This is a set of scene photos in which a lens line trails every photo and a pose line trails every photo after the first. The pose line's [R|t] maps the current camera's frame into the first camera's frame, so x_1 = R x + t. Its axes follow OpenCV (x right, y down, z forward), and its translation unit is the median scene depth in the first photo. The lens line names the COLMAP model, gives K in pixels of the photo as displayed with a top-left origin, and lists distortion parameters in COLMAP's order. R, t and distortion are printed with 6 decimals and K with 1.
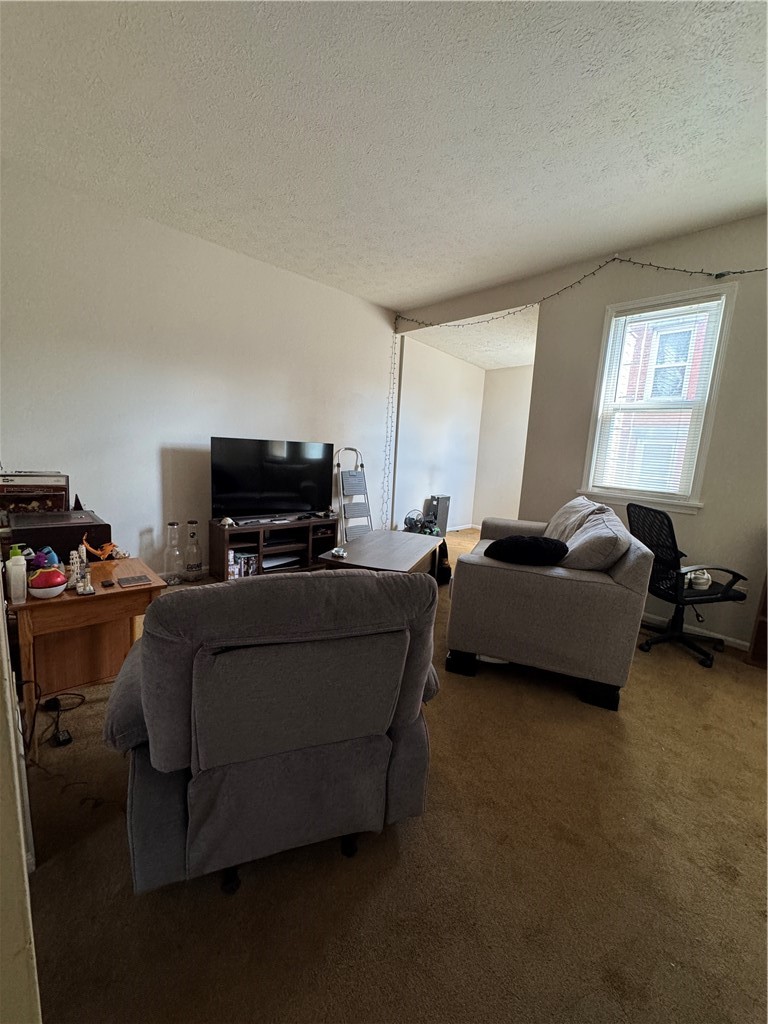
lens RADIAL K [[405.5, 0, 384.4], [0, 405.5, 511.1], [0, 0, 1]] dist [-0.000314, -0.000316]
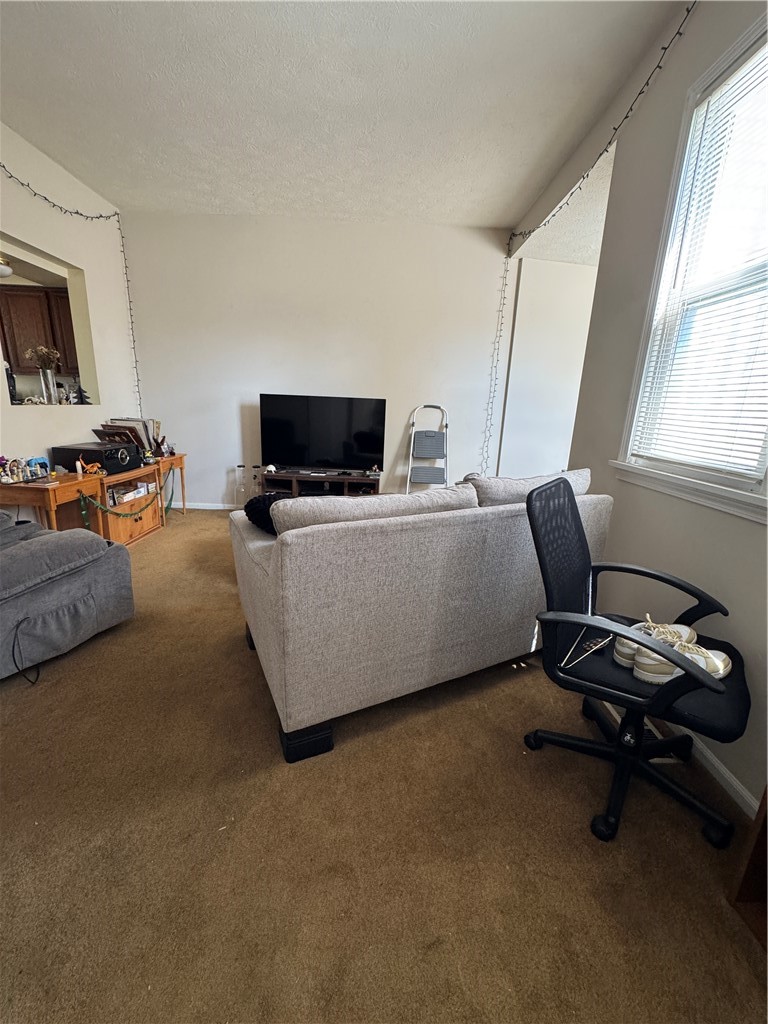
lens RADIAL K [[405.5, 0, 384.6], [0, 405.5, 509.8], [0, 0, 1]] dist [-0.000314, -0.000316]
pose [[0.738559, 0.144866, -0.658440, 0.585530], [-0.105896, 0.989446, 0.098910, -0.005766], [0.665820, -0.003325, 0.746105, 0.327592]]
